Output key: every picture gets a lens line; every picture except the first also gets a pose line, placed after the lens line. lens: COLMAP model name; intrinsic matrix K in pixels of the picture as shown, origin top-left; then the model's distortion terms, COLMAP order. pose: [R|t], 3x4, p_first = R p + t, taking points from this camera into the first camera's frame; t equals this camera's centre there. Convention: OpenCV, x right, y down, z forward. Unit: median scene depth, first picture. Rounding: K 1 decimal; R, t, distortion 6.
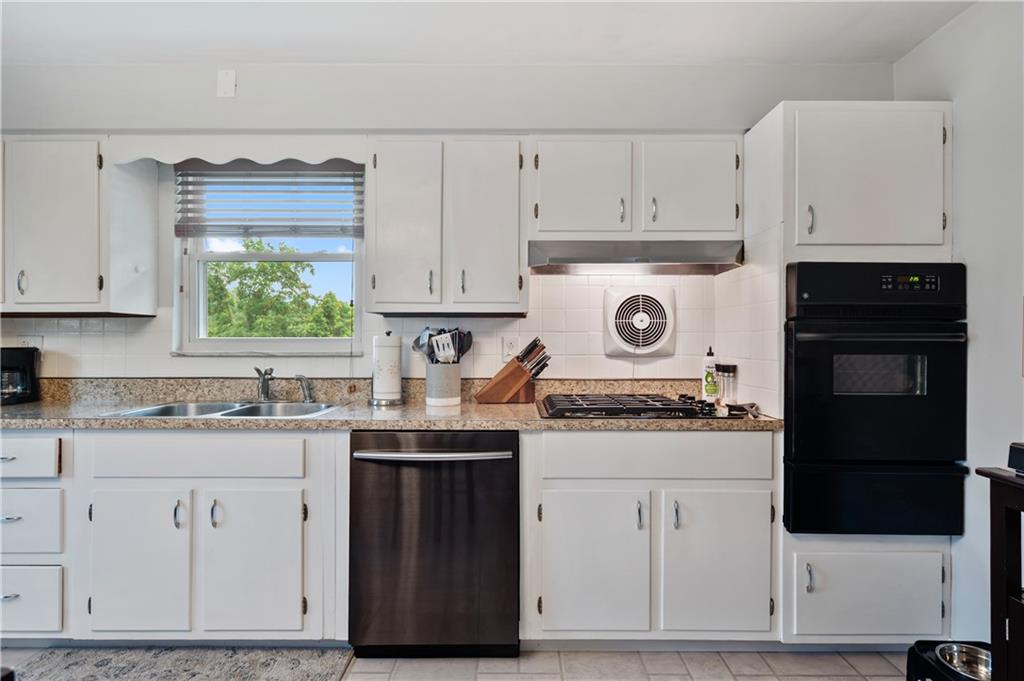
lens RADIAL K [[530.8, 0, 512.0], [0, 530.8, 340.5], [0, 0, 1]] dist [0.000305, 0.000033]
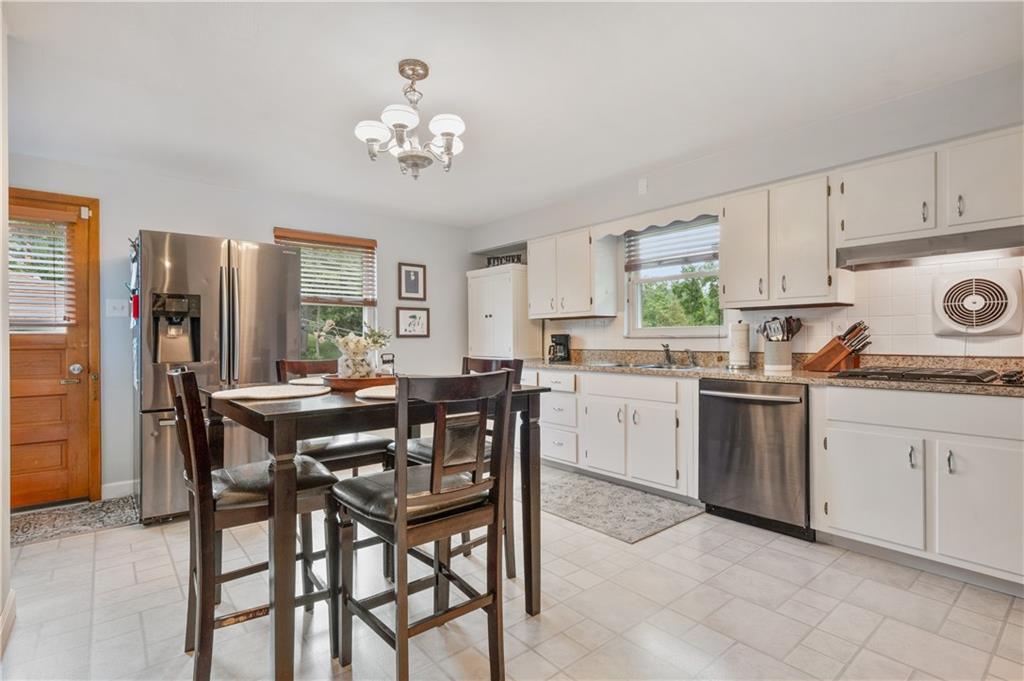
lens RADIAL K [[498.1, 0, 512.0], [0, 498.1, 340.5], [0, 0, 1]] dist [-0.001758, -0.000329]
pose [[0.644482, -0.003870, -0.764610, 0.433886], [0.012186, 0.999912, 0.005211, 0.024978], [0.764522, -0.012676, 0.644473, -0.408534]]
